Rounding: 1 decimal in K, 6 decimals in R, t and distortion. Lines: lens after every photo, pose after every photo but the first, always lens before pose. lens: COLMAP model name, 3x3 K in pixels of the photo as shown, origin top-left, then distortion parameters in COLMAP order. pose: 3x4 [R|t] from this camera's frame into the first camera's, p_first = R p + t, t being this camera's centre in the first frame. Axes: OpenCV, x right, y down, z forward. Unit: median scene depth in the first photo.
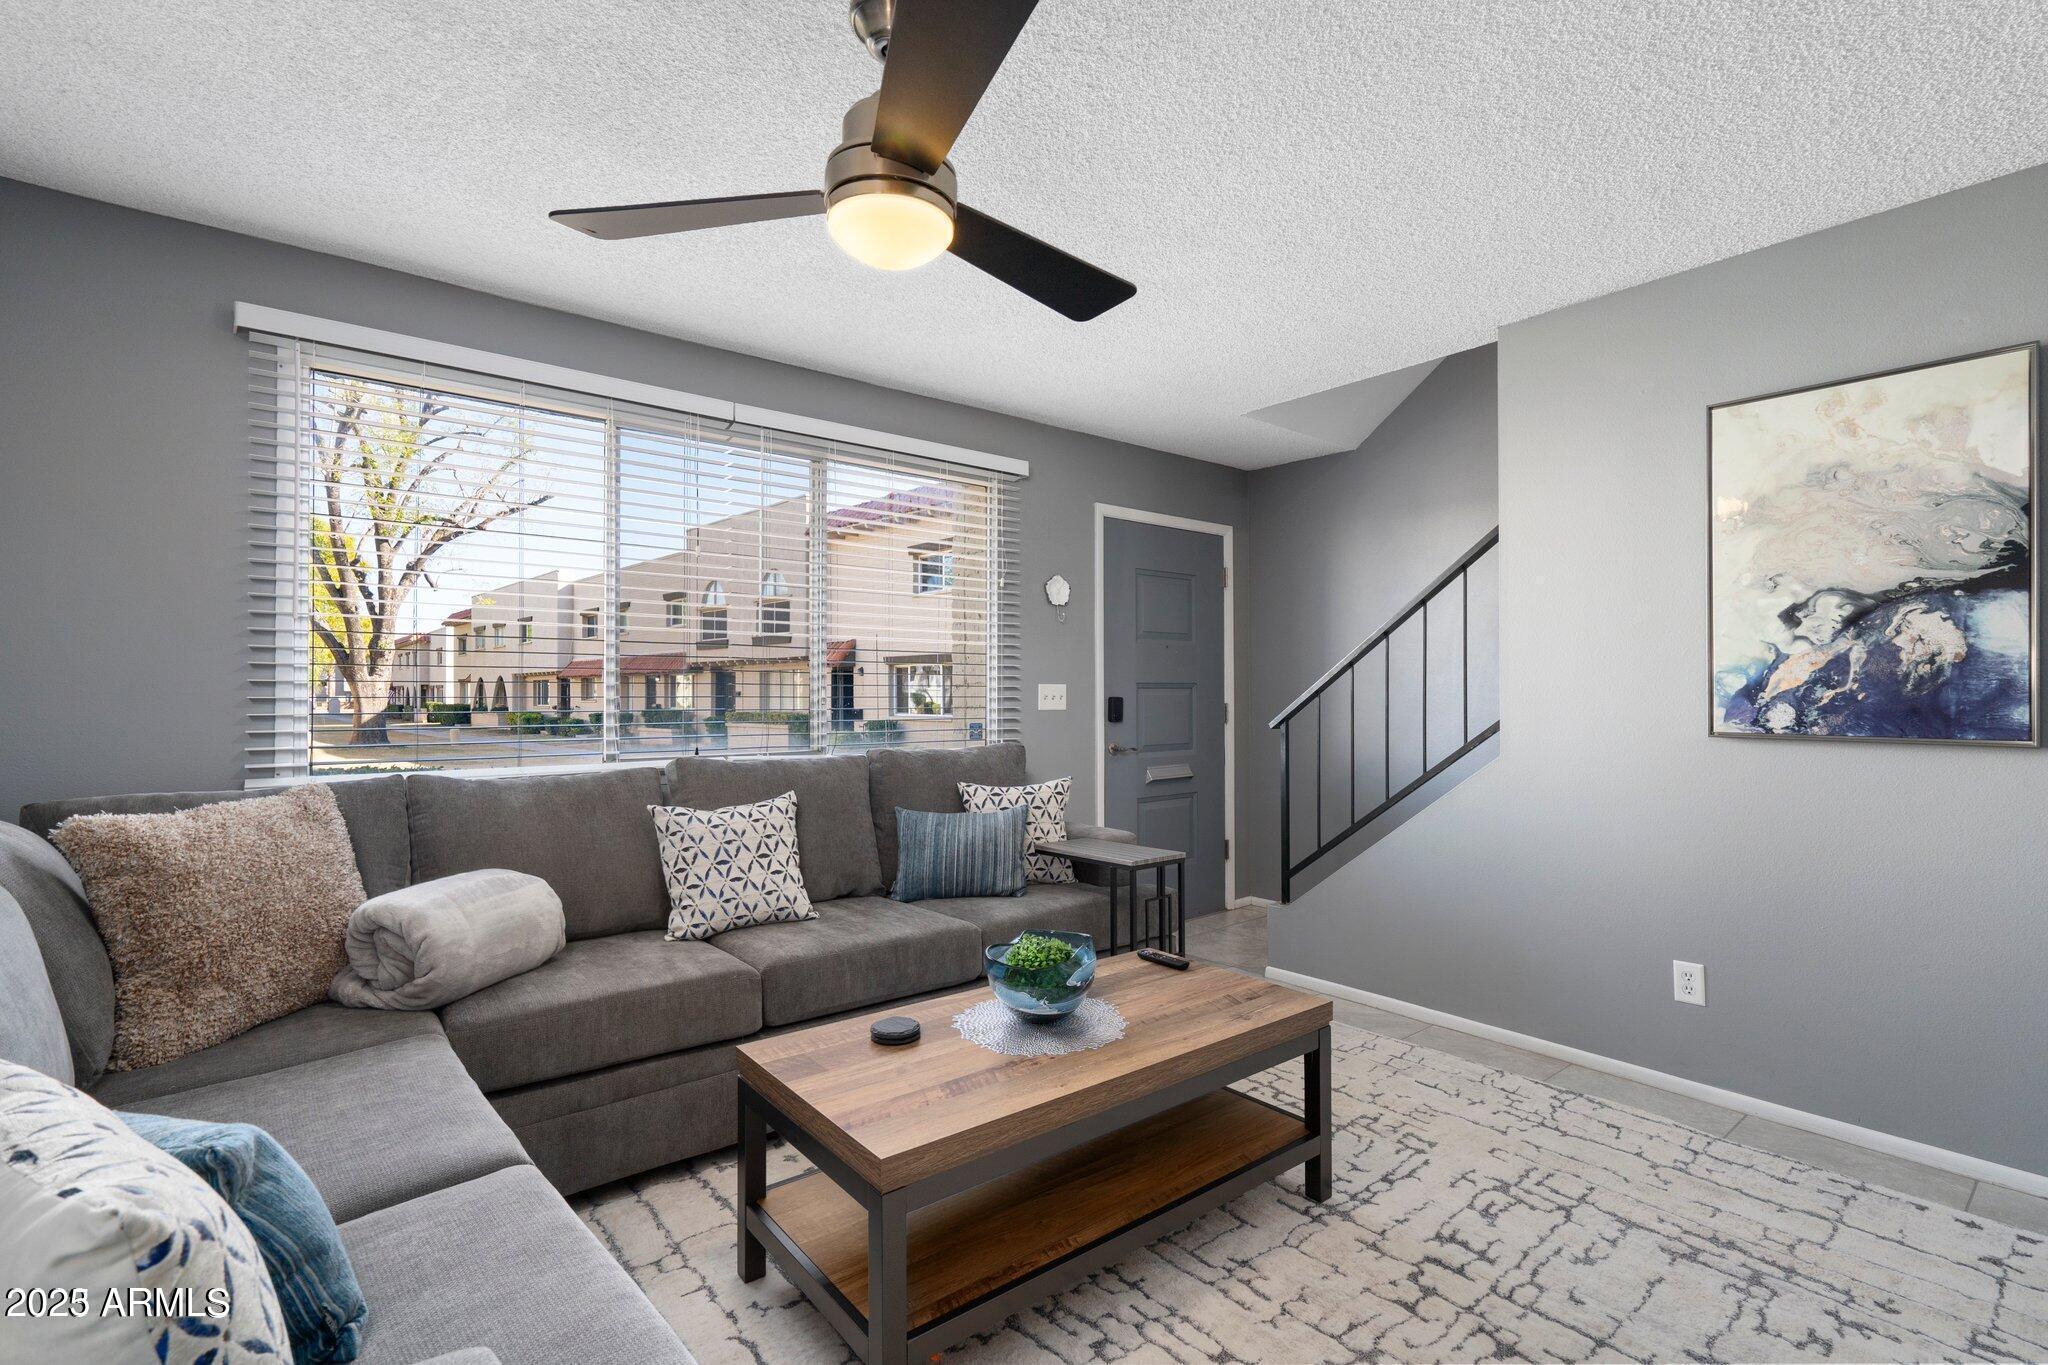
lens RADIAL K [[941.2, 0, 1024.7], [0, 941.2, 681.6], [0, 0, 1]] dist [-0.004242, 0.000647]
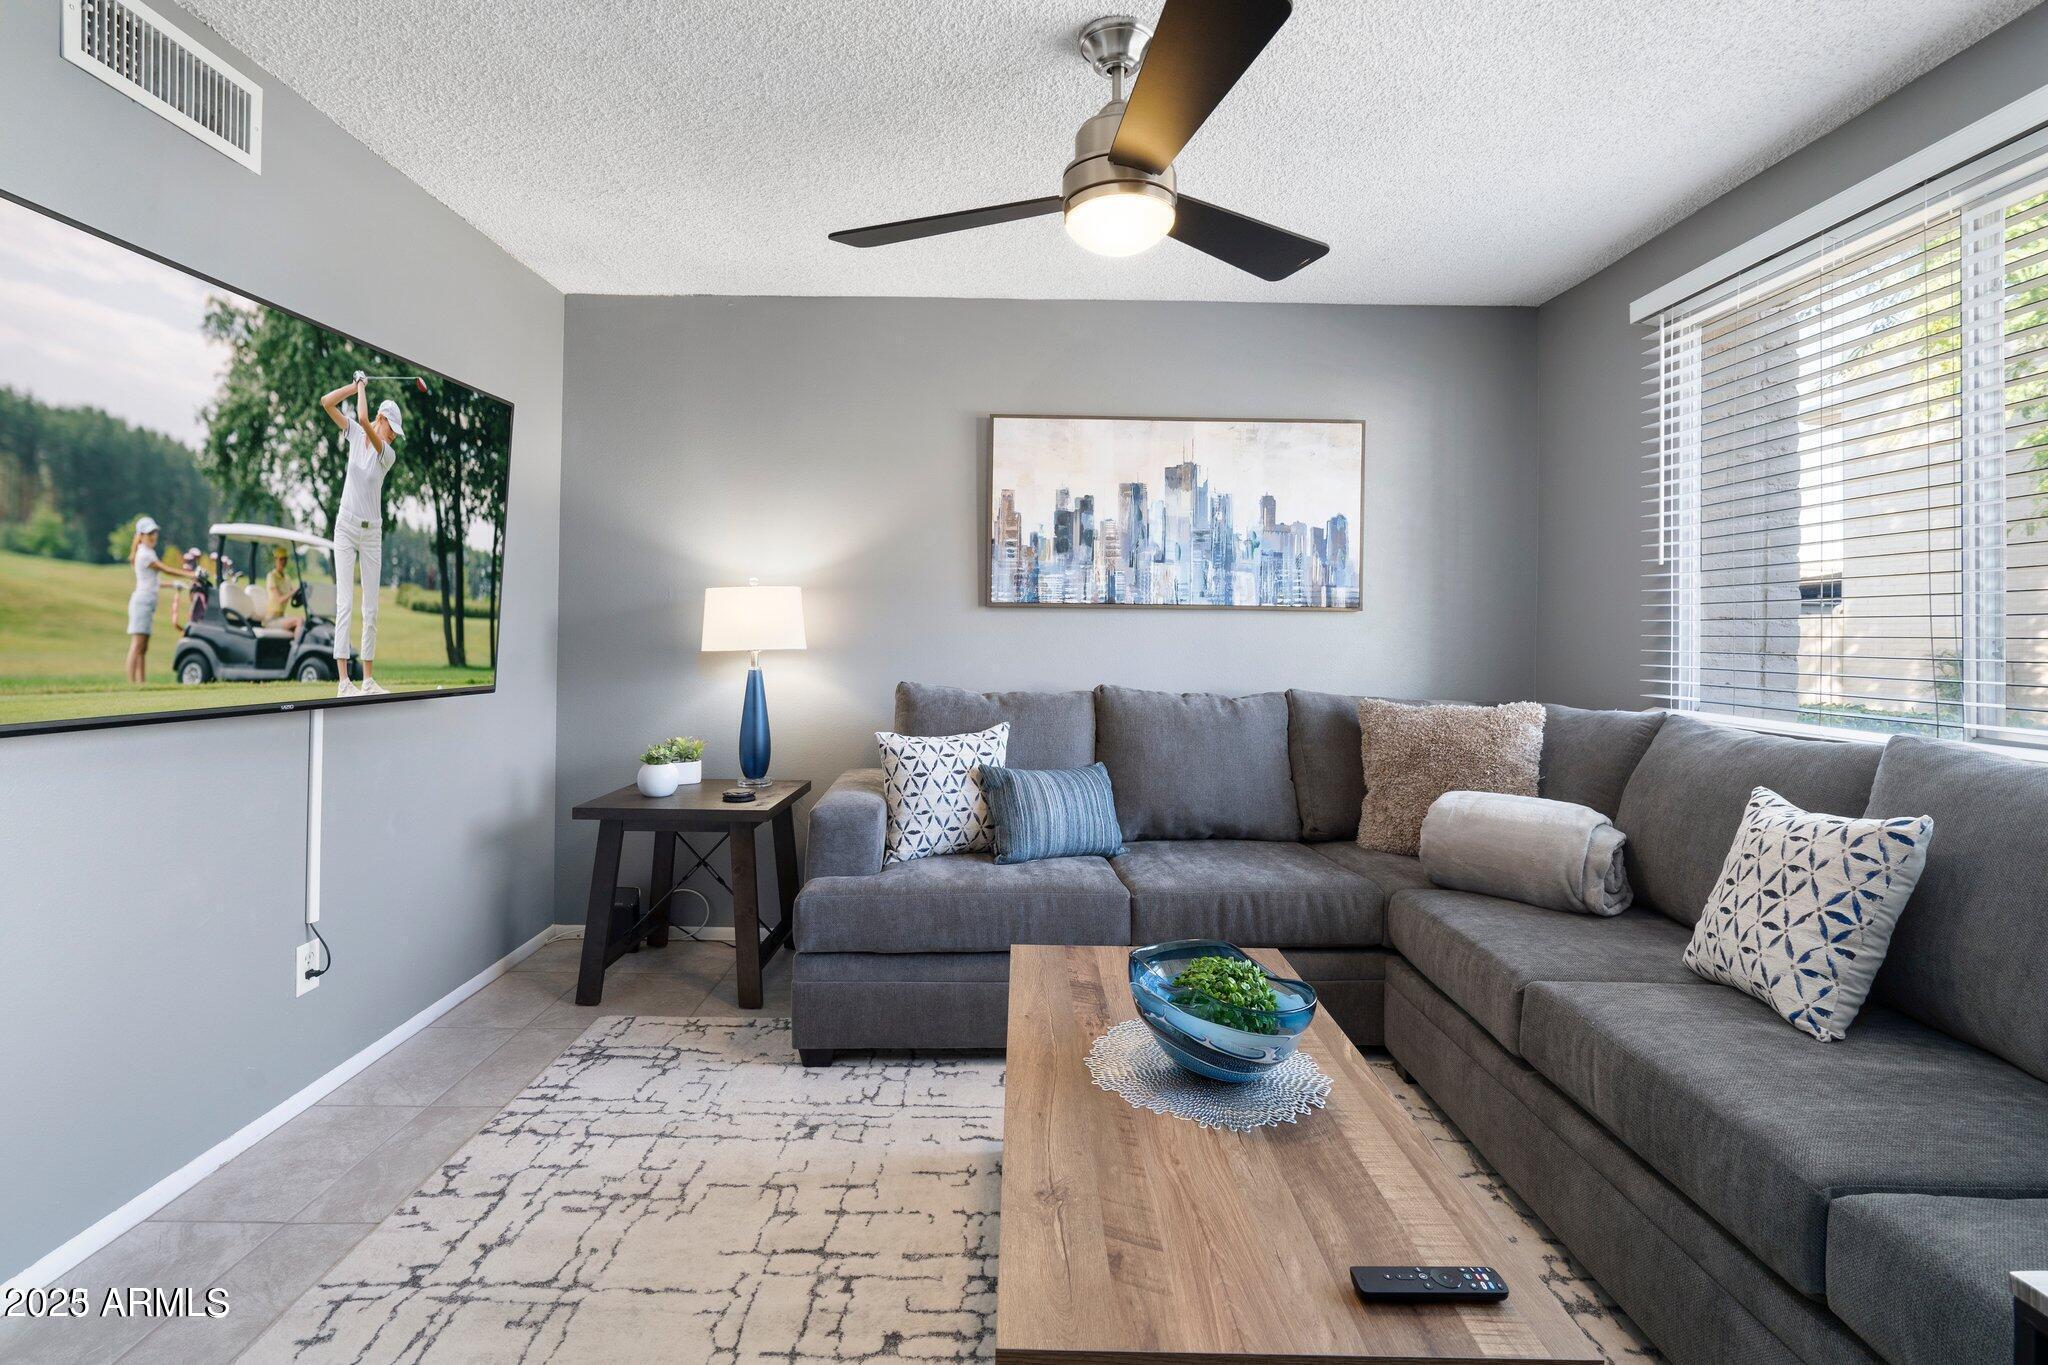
lens RADIAL K [[941.2, 0, 1016.0], [0, 941.2, 623.2], [0, 0, 1]] dist [-0.004242, 0.000647]
pose [[-0.615263, -0.007781, -0.788283, 0.655465], [-0.008120, 0.999961, -0.003533, 0.014413], [0.788280, 0.004227, -0.615302, 1.259783]]
